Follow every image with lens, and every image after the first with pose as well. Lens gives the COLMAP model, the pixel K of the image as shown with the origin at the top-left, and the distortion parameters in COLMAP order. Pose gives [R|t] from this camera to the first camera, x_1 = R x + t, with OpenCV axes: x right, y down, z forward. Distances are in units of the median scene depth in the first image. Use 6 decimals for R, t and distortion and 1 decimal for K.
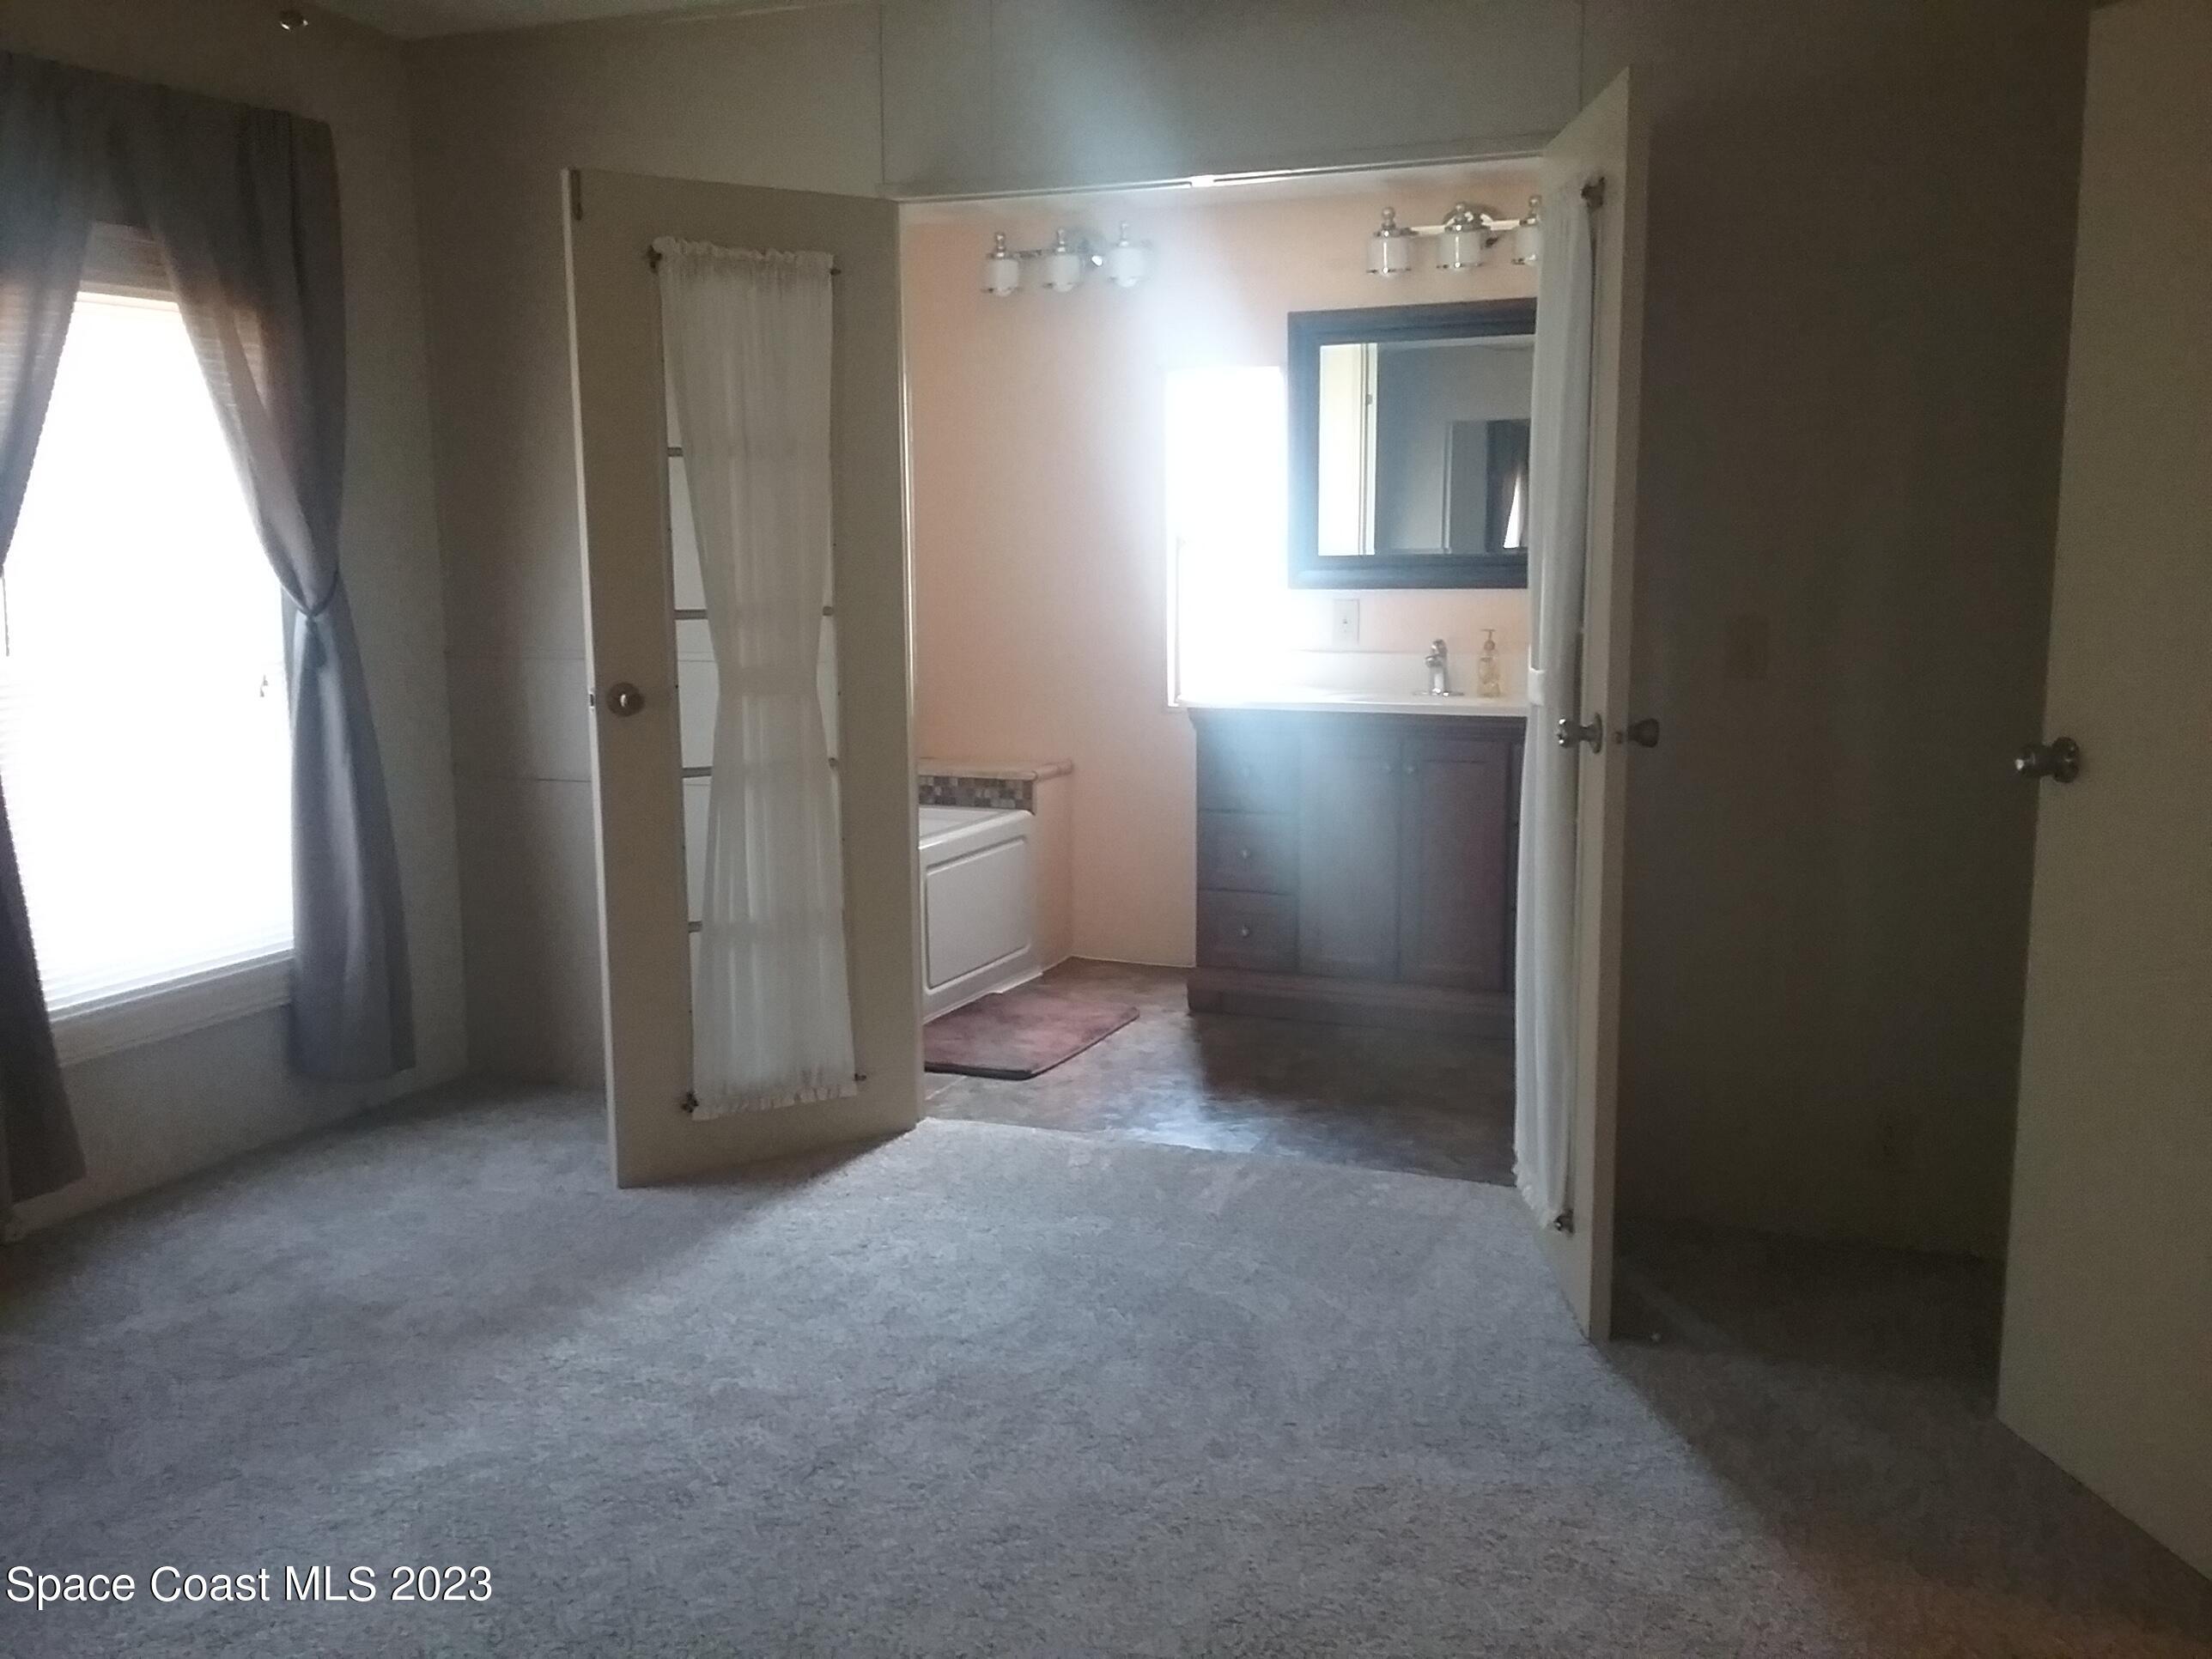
lens RADIAL K [[2032.6, 0, 1100.2], [0, 2032.6, 872.2], [0, 0, 1]] dist [0.073392, -0.136129]
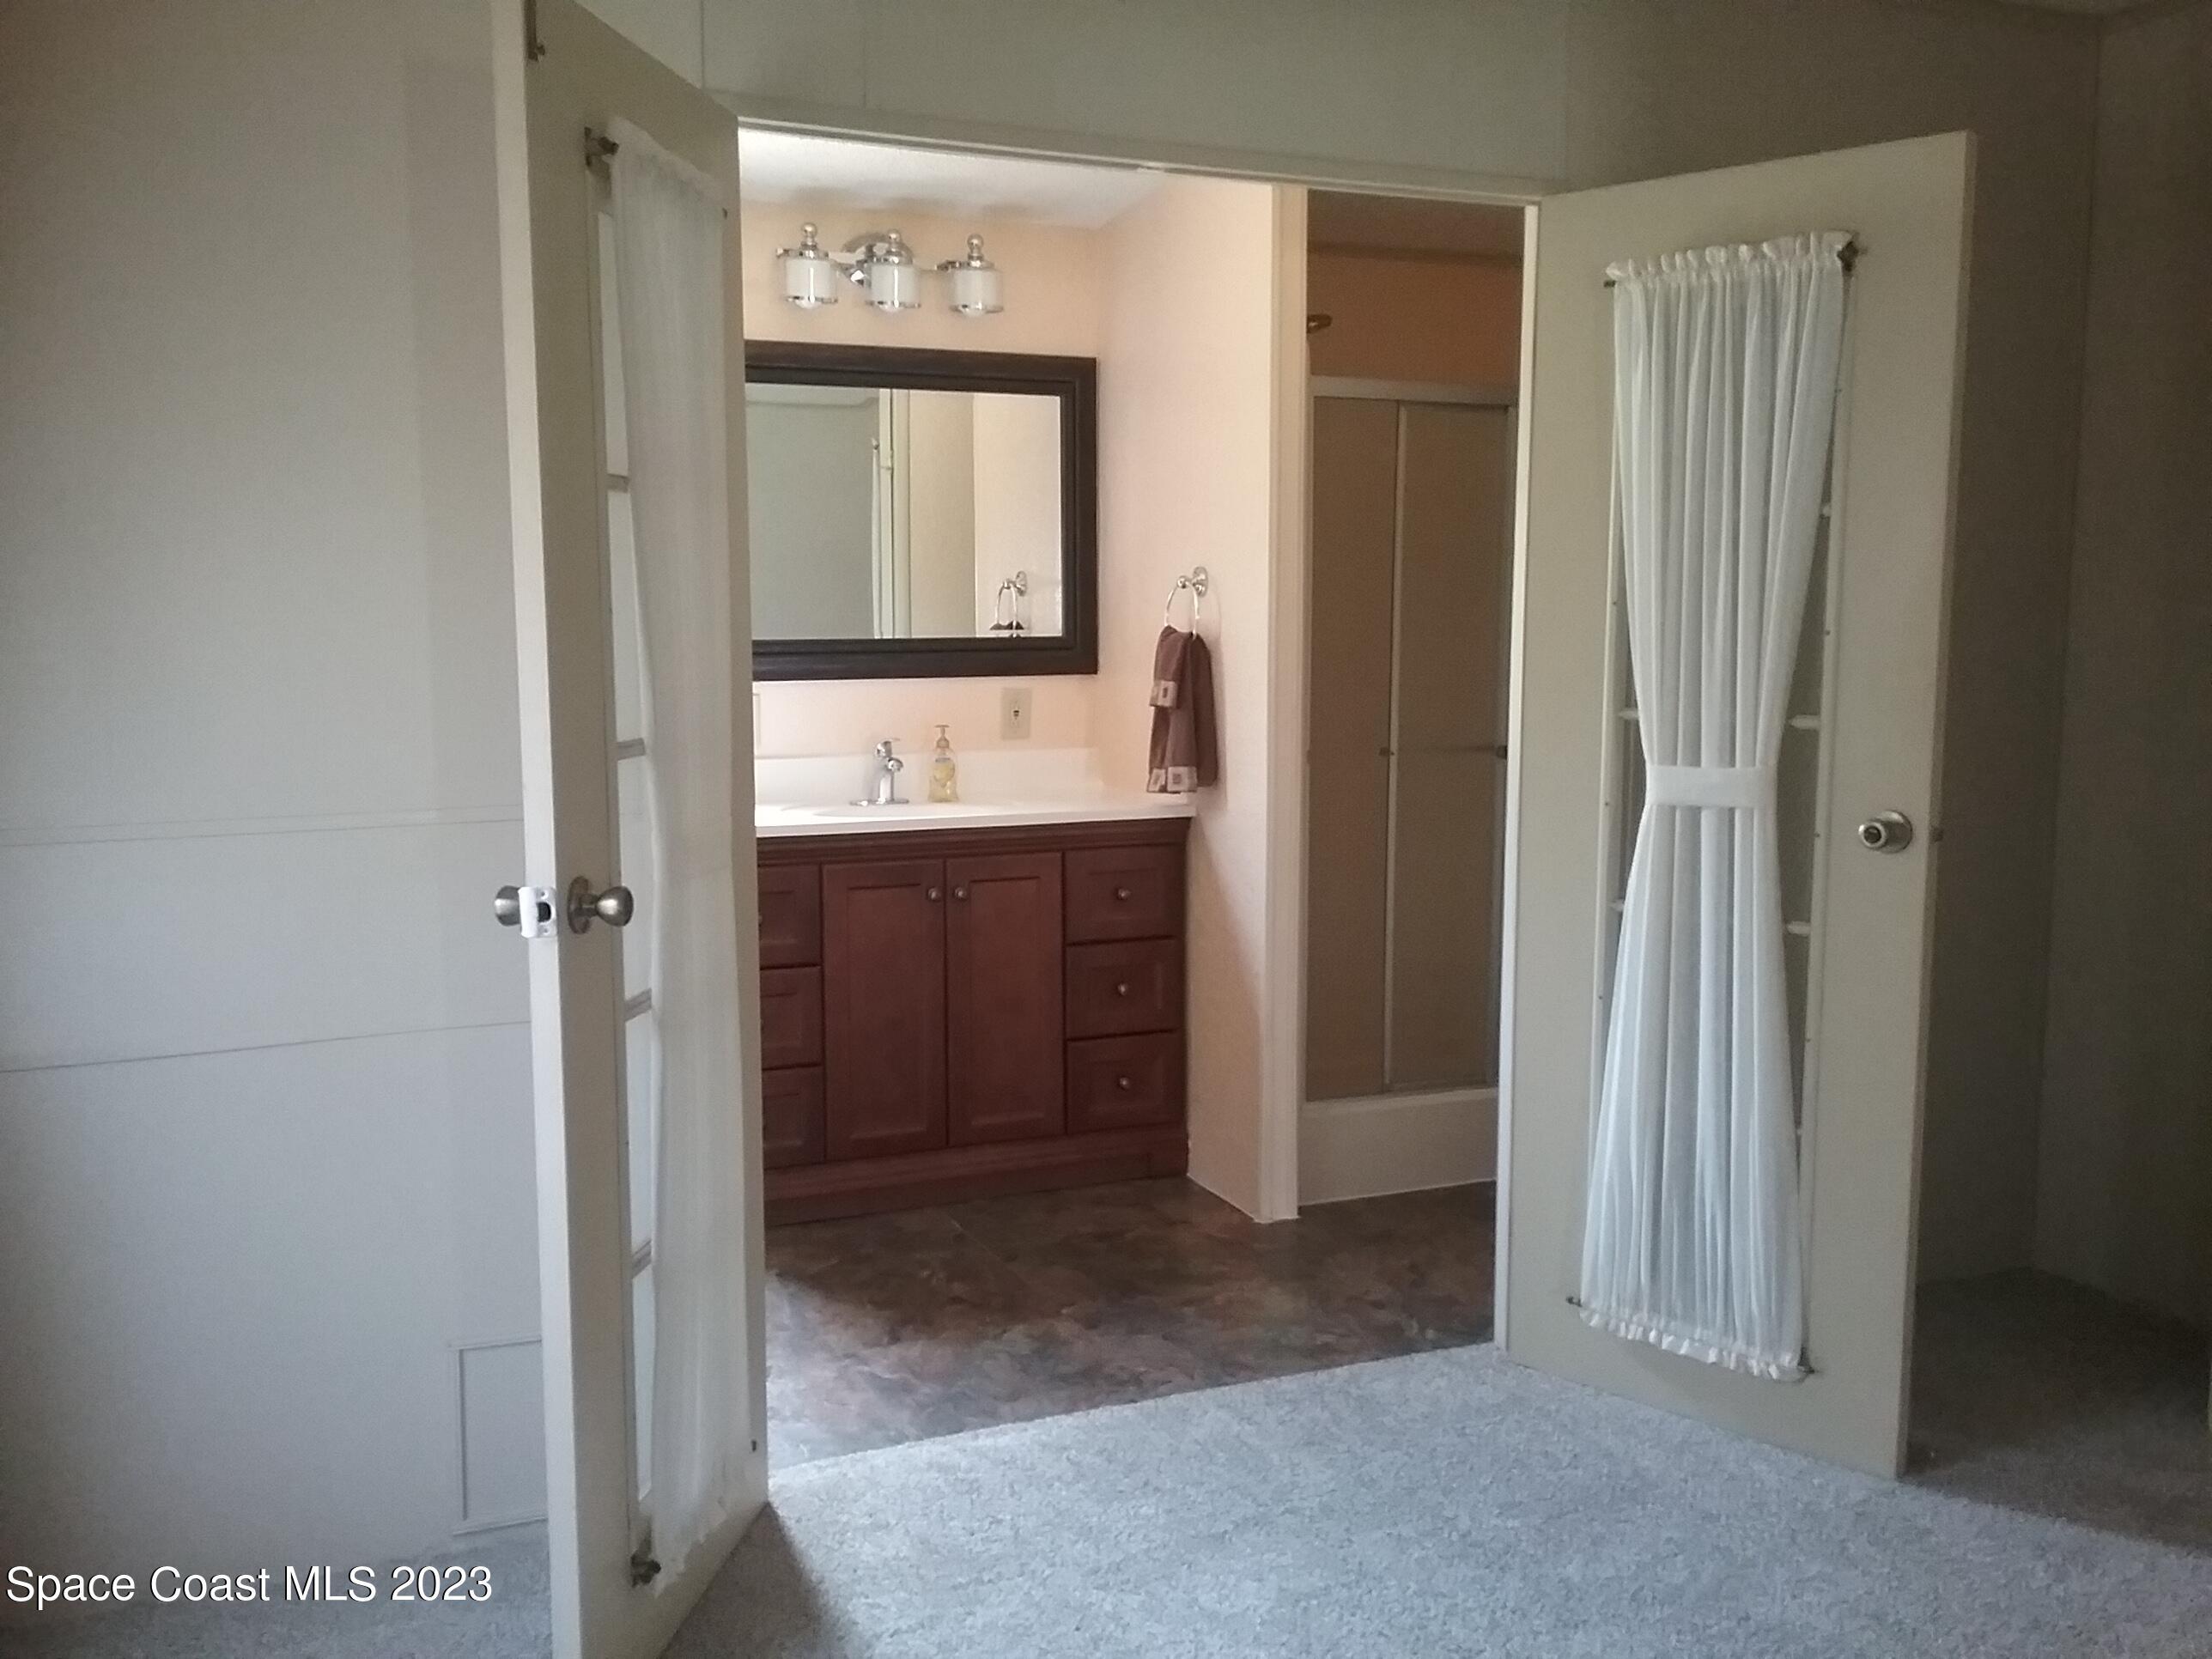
lens RADIAL K [[2032.6, 0, 1100.2], [0, 2032.6, 872.2], [0, 0, 1]] dist [0.073392, -0.136129]
pose [[0.679629, -0.091116, 0.727876, -0.528762], [0.116678, 0.993051, 0.015366, -0.082404], [-0.724218, 0.074484, 0.685537, 0.479094]]
